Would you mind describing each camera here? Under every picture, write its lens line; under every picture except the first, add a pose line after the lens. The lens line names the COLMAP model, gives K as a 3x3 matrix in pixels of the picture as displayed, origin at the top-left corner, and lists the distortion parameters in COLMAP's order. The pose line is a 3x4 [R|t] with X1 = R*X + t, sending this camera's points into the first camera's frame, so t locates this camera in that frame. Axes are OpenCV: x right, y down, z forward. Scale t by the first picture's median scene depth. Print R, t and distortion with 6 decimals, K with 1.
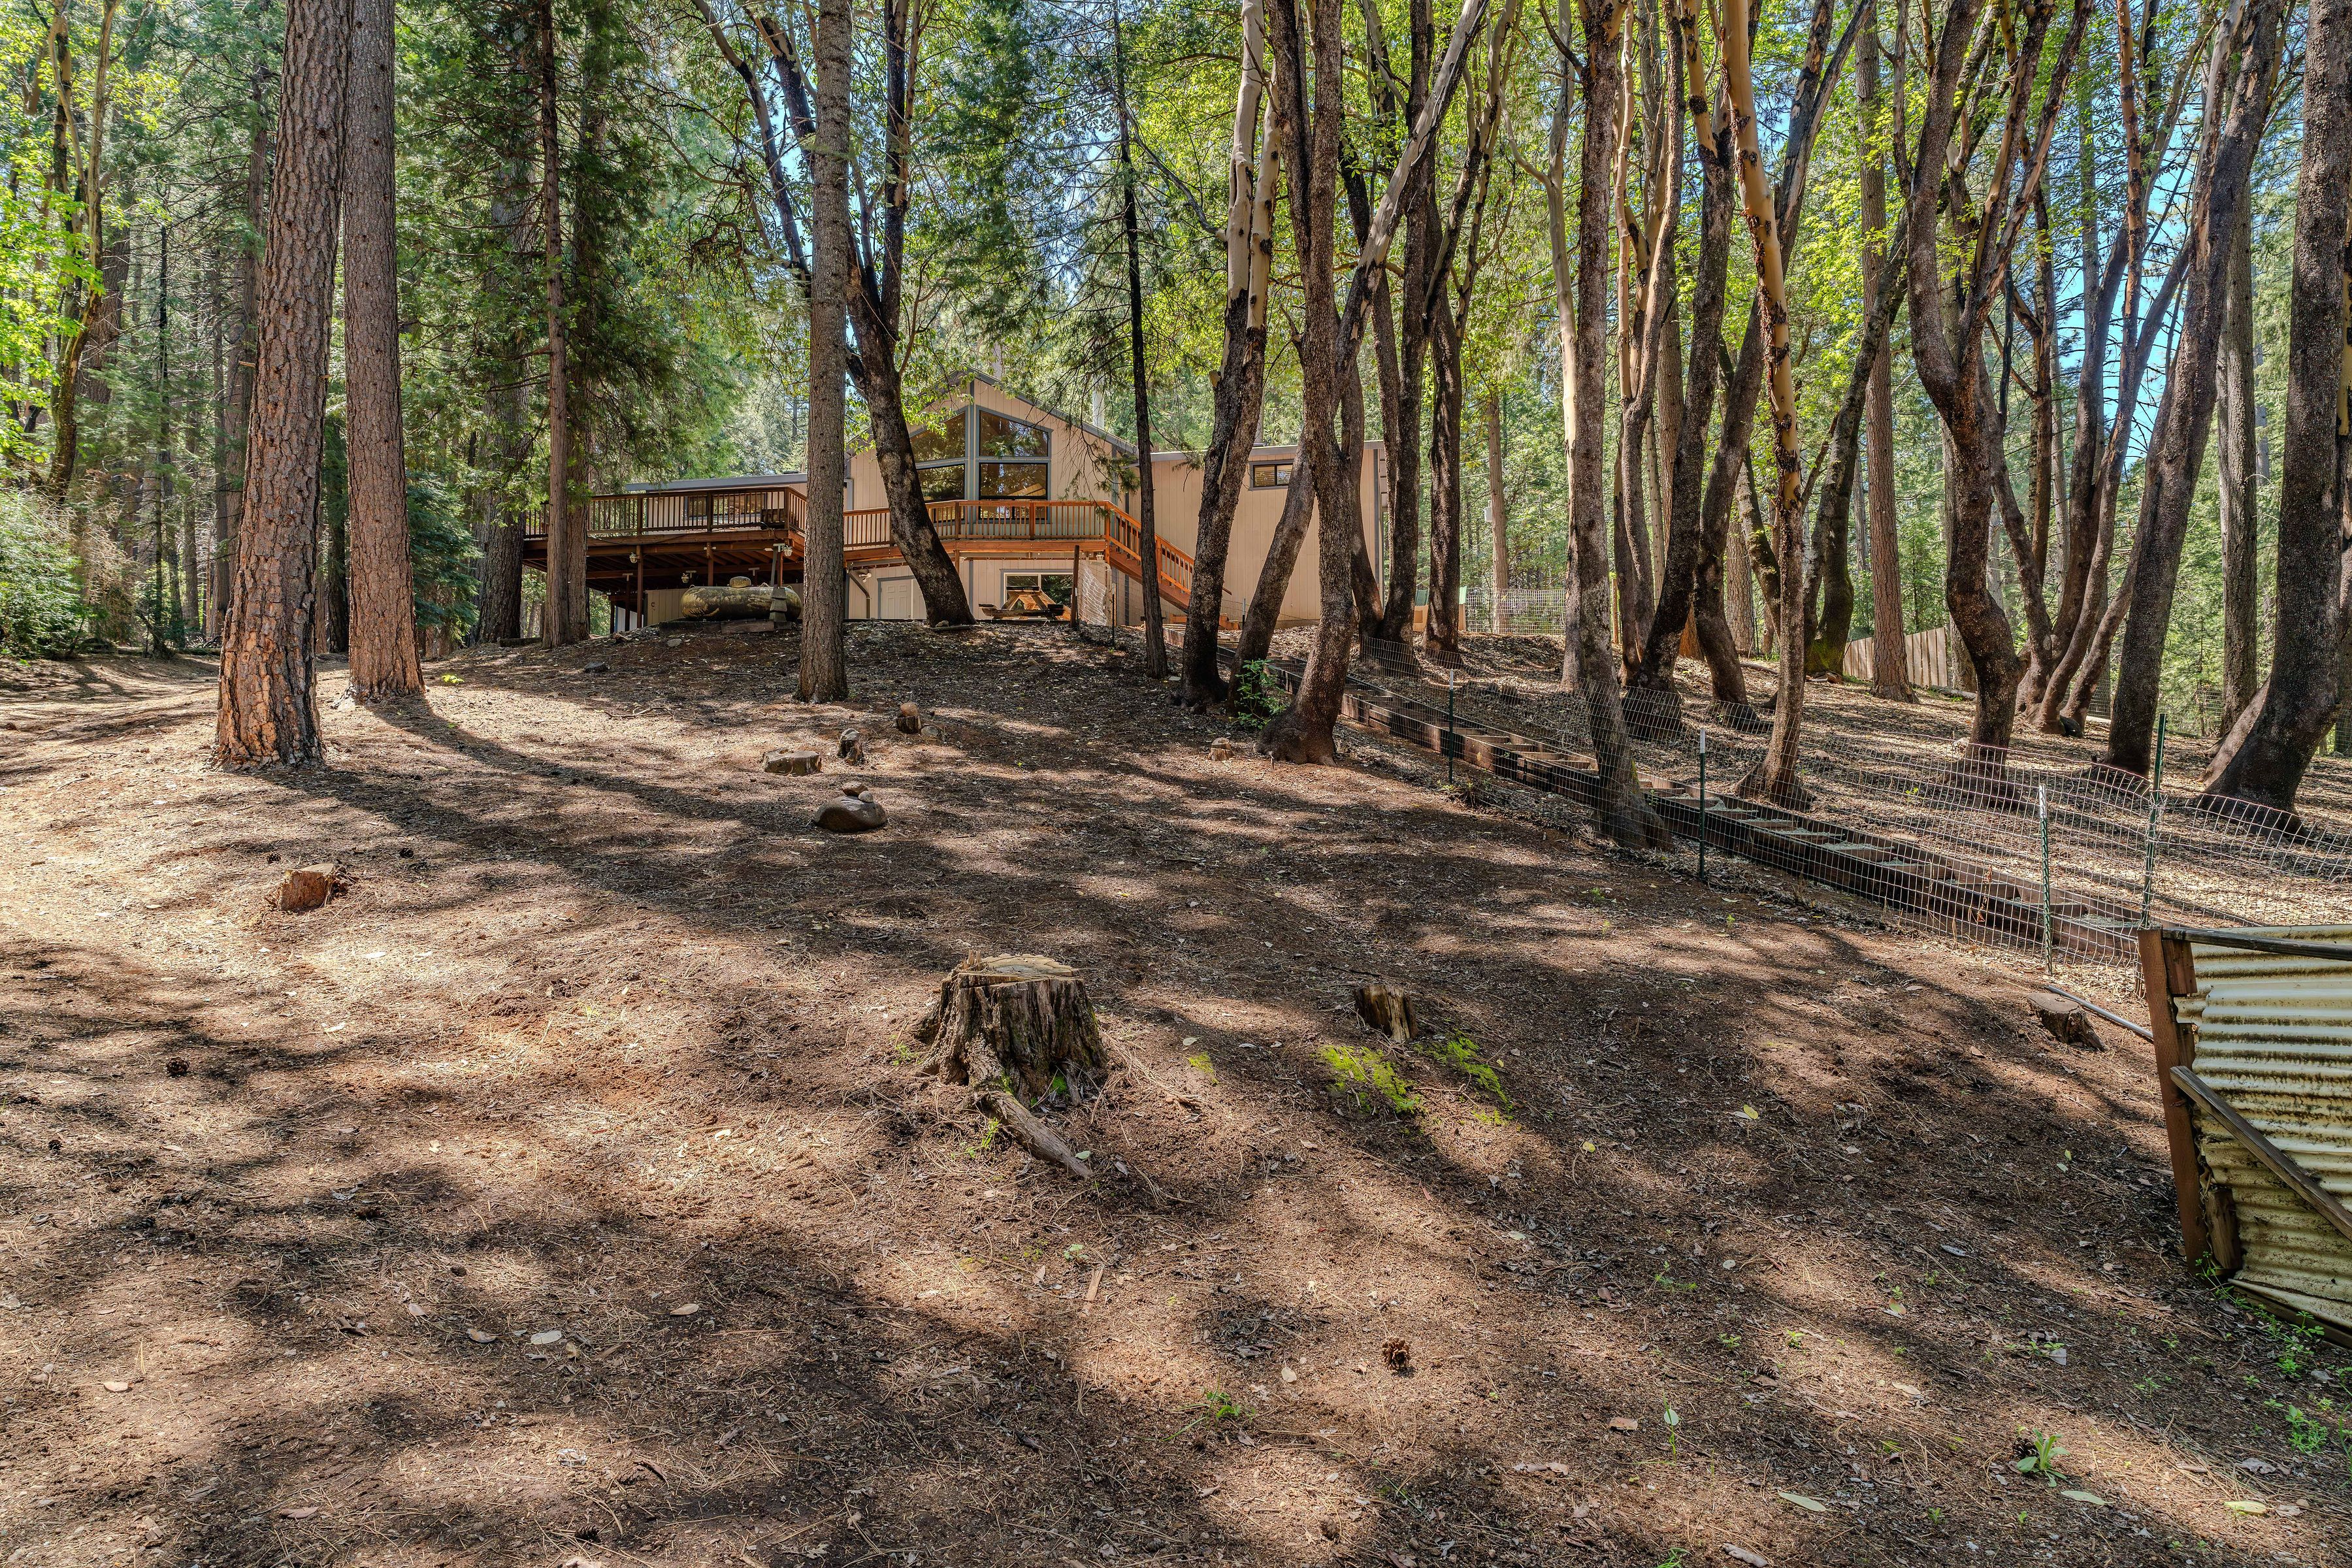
lens RADIAL K [[1384.6, 0, 1179.4], [0, 1384.6, 766.6], [0, 0, 1]] dist [-0.002067, -0.000072]
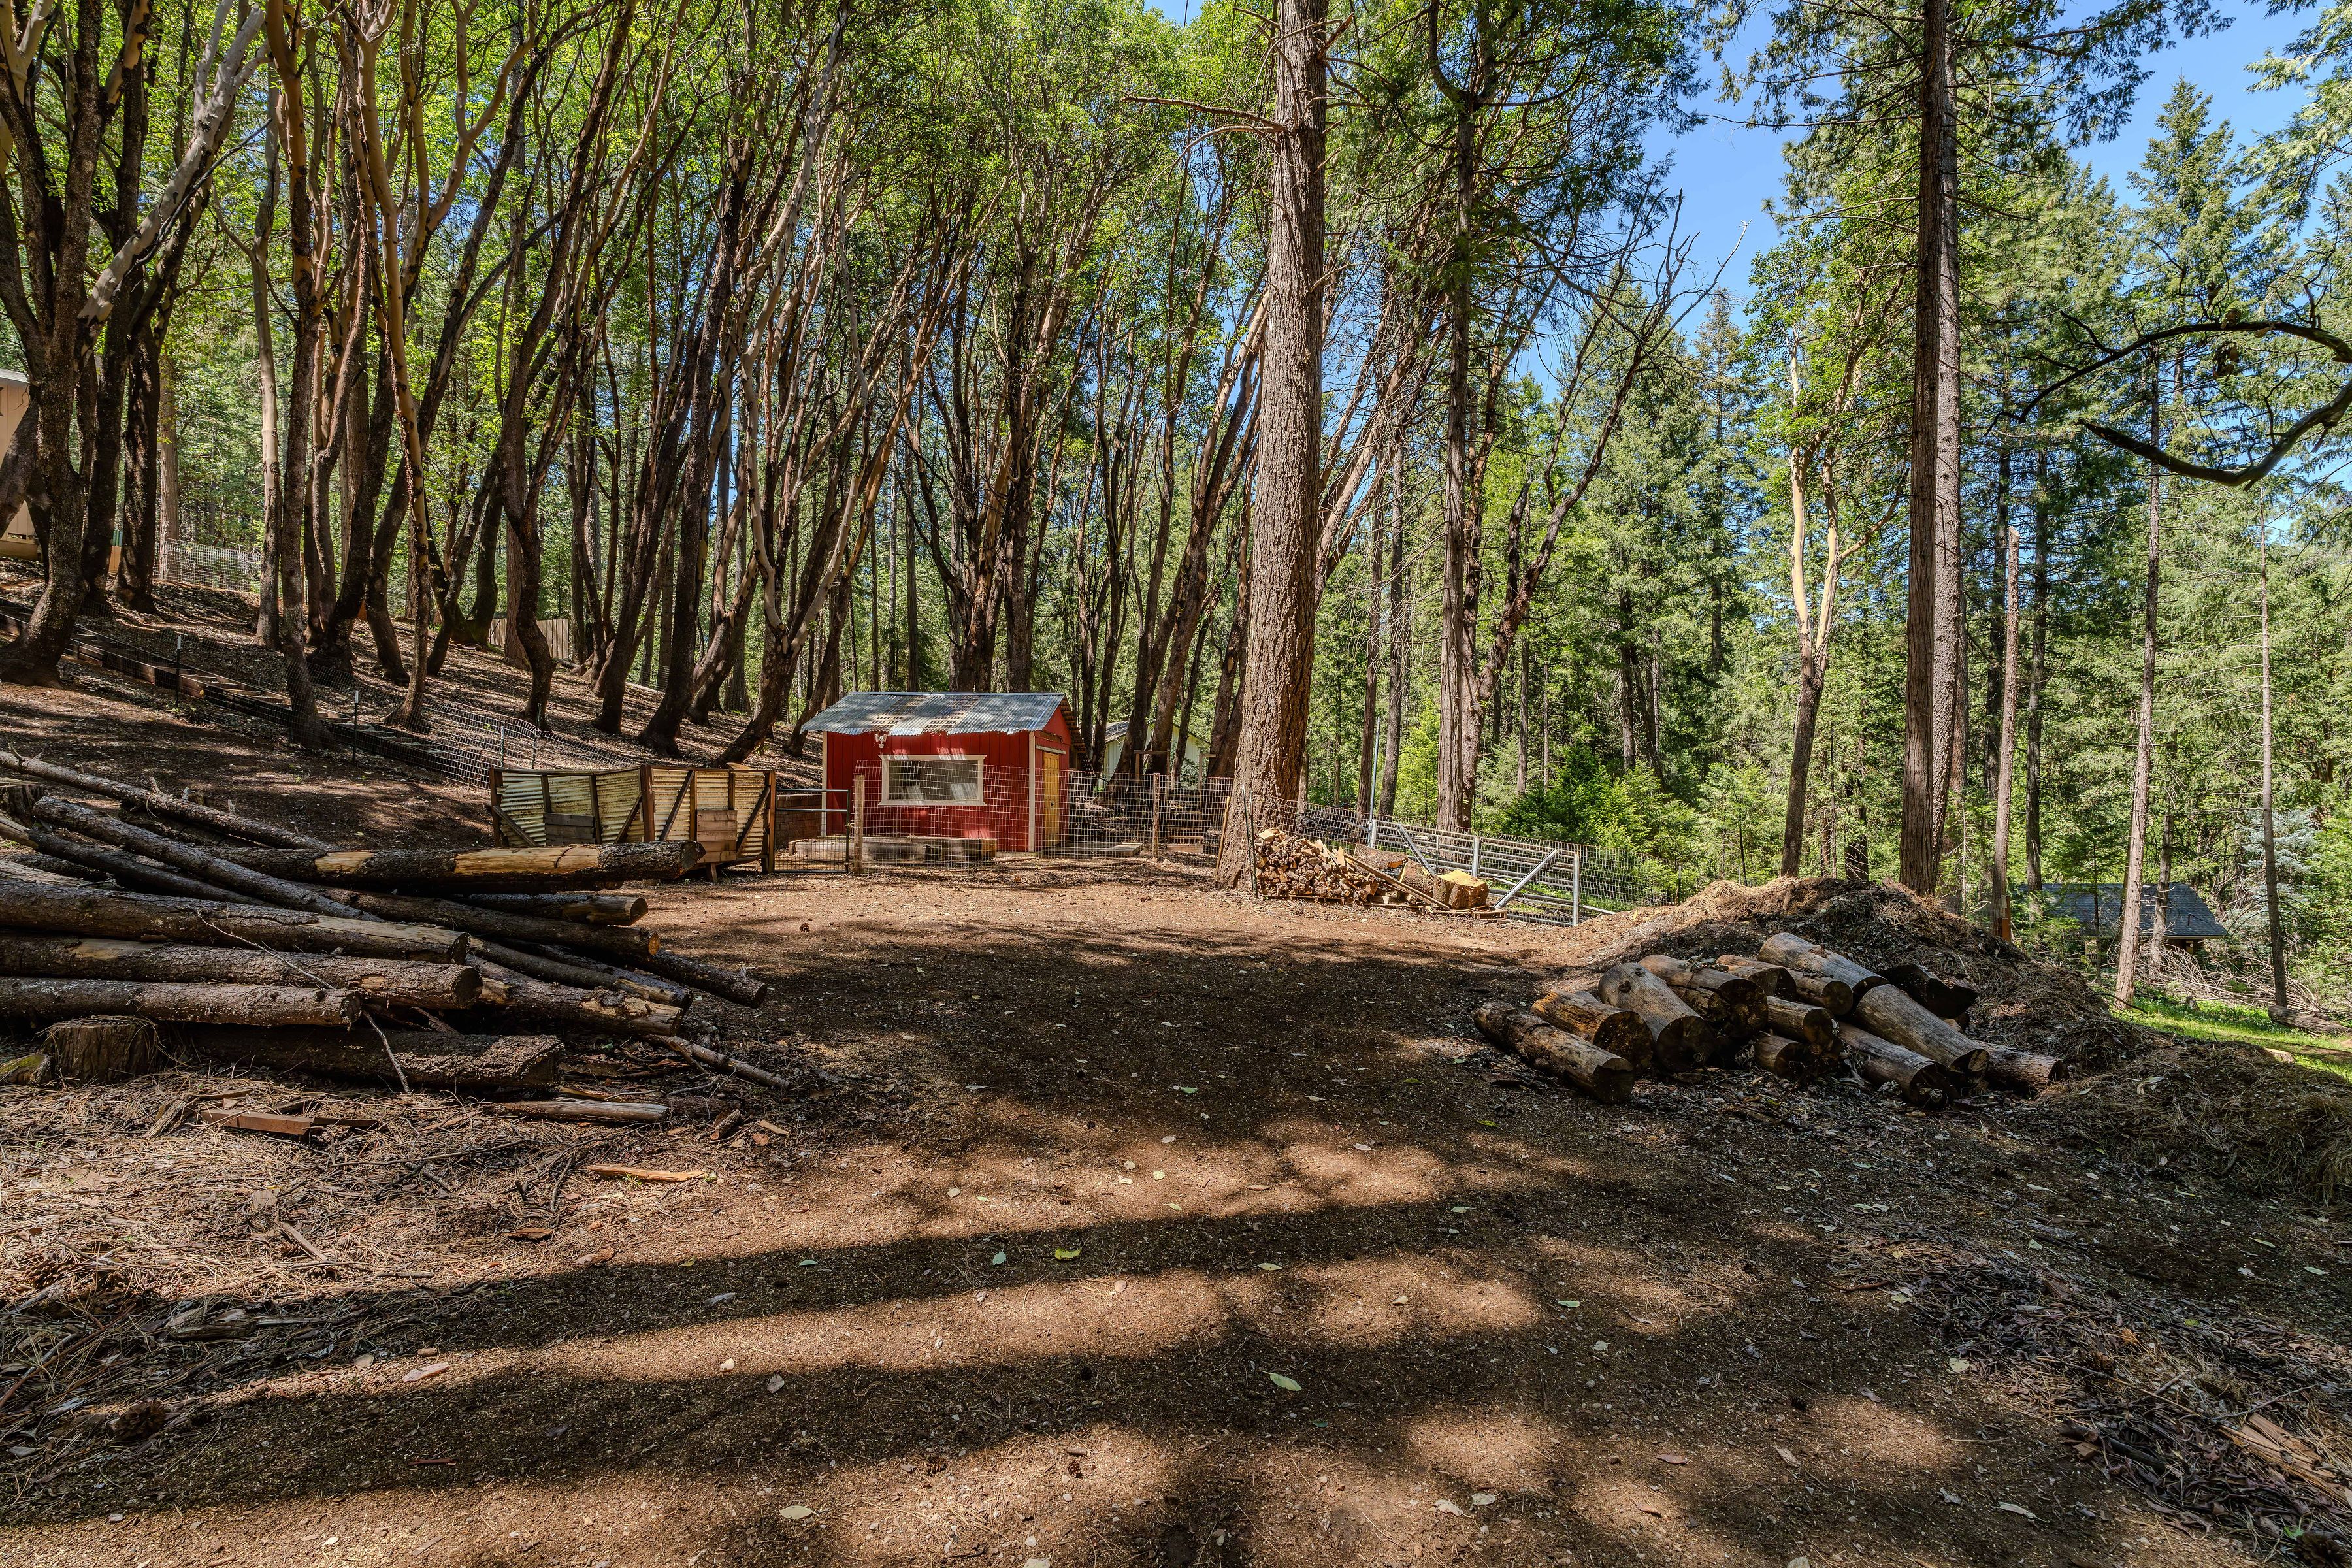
lens RADIAL K [[1051.1, 0, 1176.0], [0, 1051.1, 784.0], [0, 0, 1]] dist [-0.004418, -0.000072]
pose [[0.534648, 0.003973, 0.845065, -0.163337], [-0.065280, 0.997195, 0.036613, -0.014679], [-0.842549, -0.074741, 0.533408, -0.492911]]
